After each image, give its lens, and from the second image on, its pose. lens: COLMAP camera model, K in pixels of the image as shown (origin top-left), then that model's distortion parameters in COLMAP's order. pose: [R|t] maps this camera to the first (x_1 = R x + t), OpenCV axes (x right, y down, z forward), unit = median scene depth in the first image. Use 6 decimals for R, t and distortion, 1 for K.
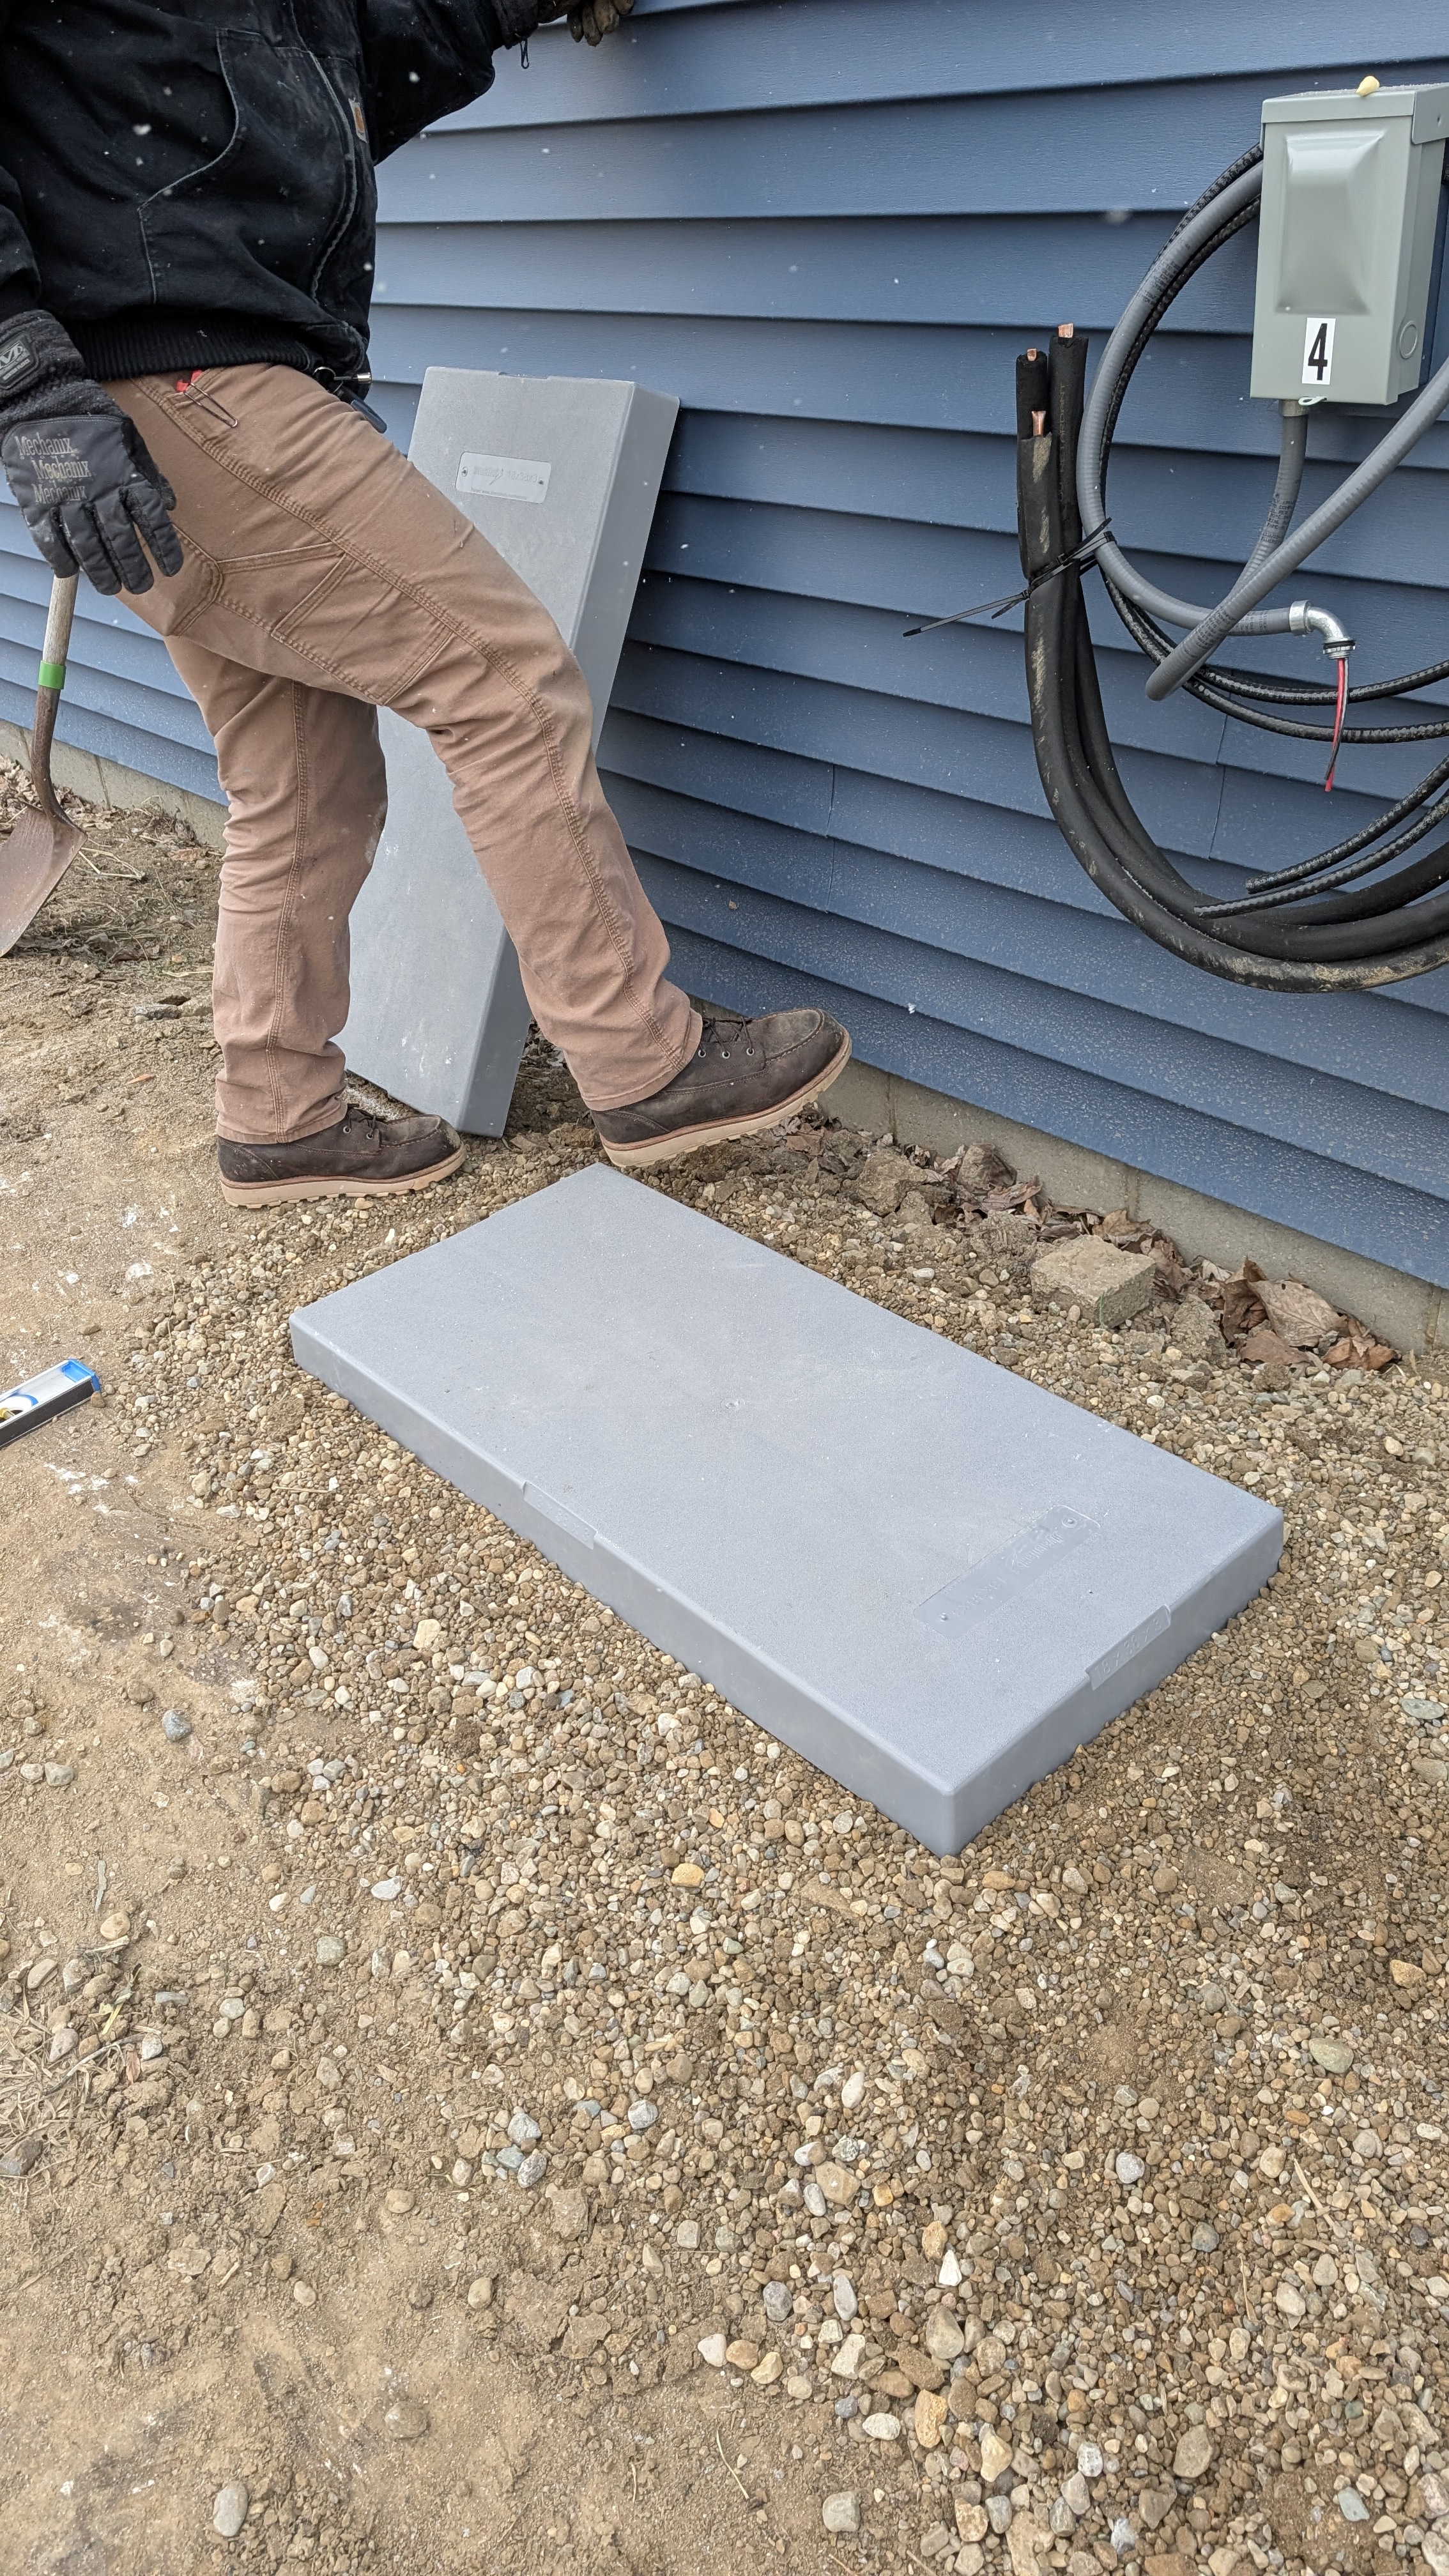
lens RADIAL K [[1850.1, 0, 695.4], [0, 1850.1, 1219.5], [0, 0, 1]] dist [0.004039, -0.003916]
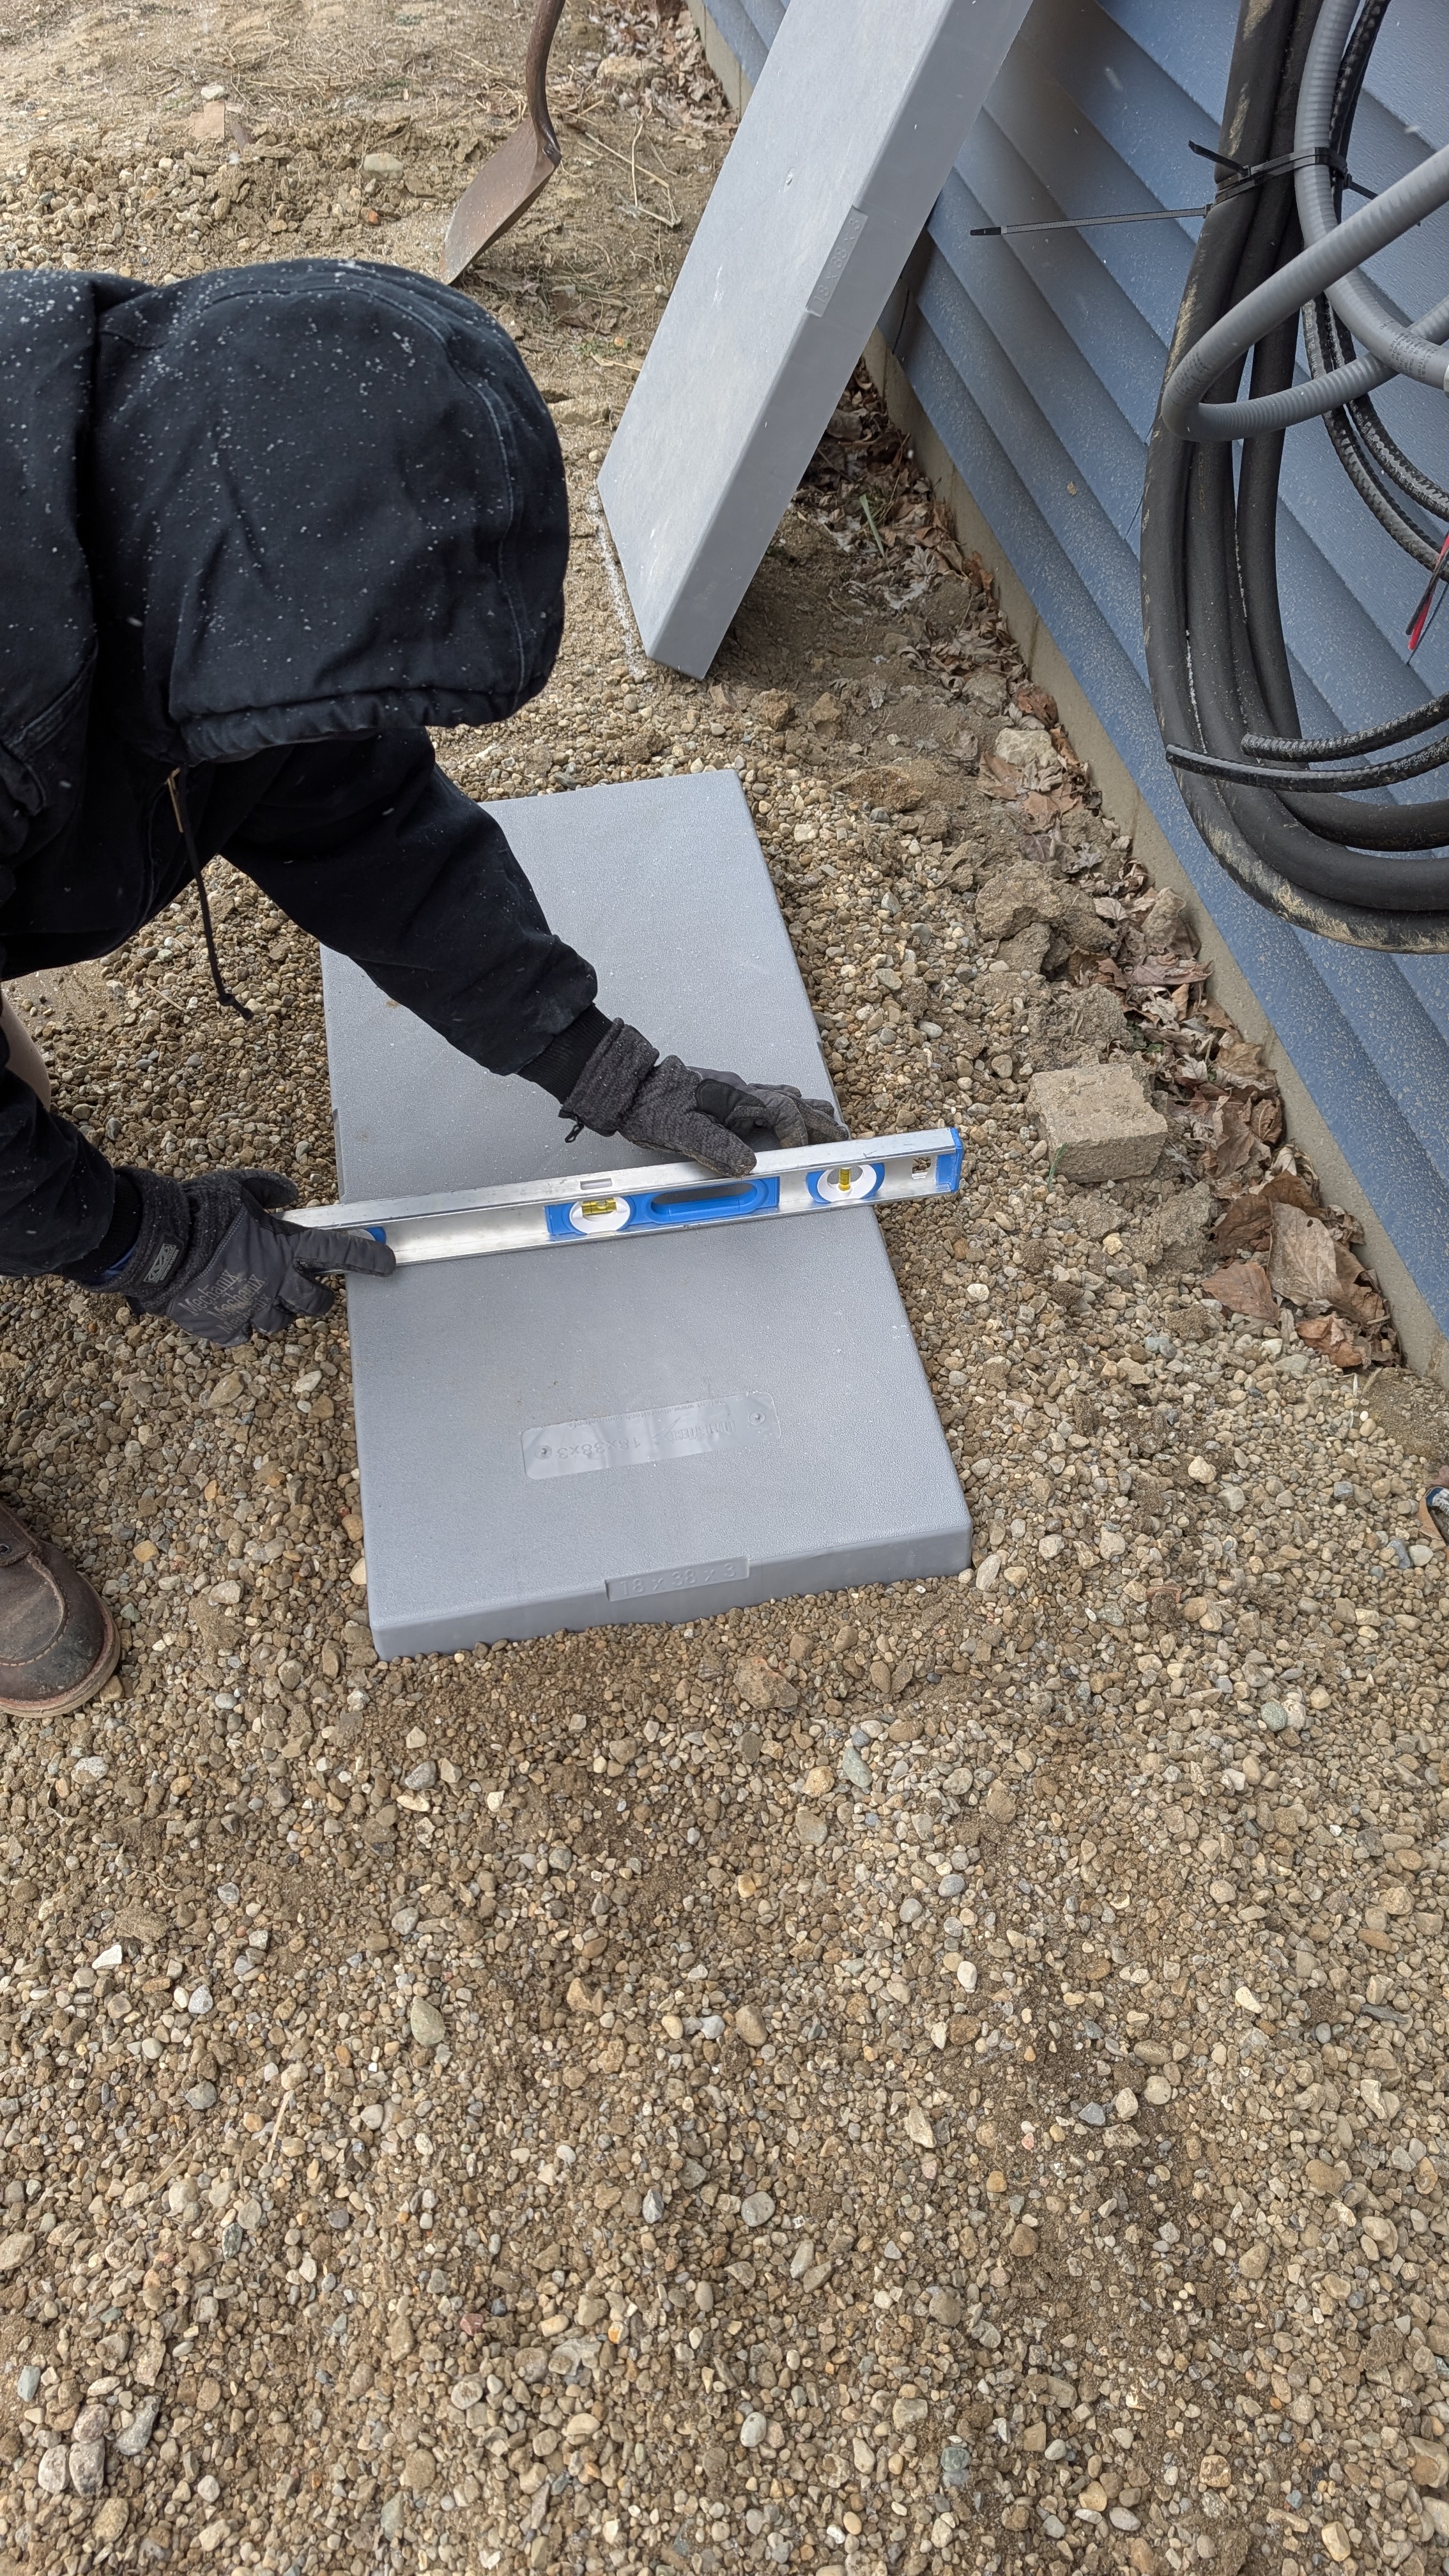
lens RADIAL K [[1850.1, 0, 726.4], [0, 1850.1, 1297.8], [0, 0, 1]] dist [0.004039, -0.003916]
pose [[0.859292, 0.434216, -0.270320, 0.337762], [-0.315055, 0.865673, 0.389039, -0.171123], [0.402936, -0.249133, 0.880668, 0.188957]]
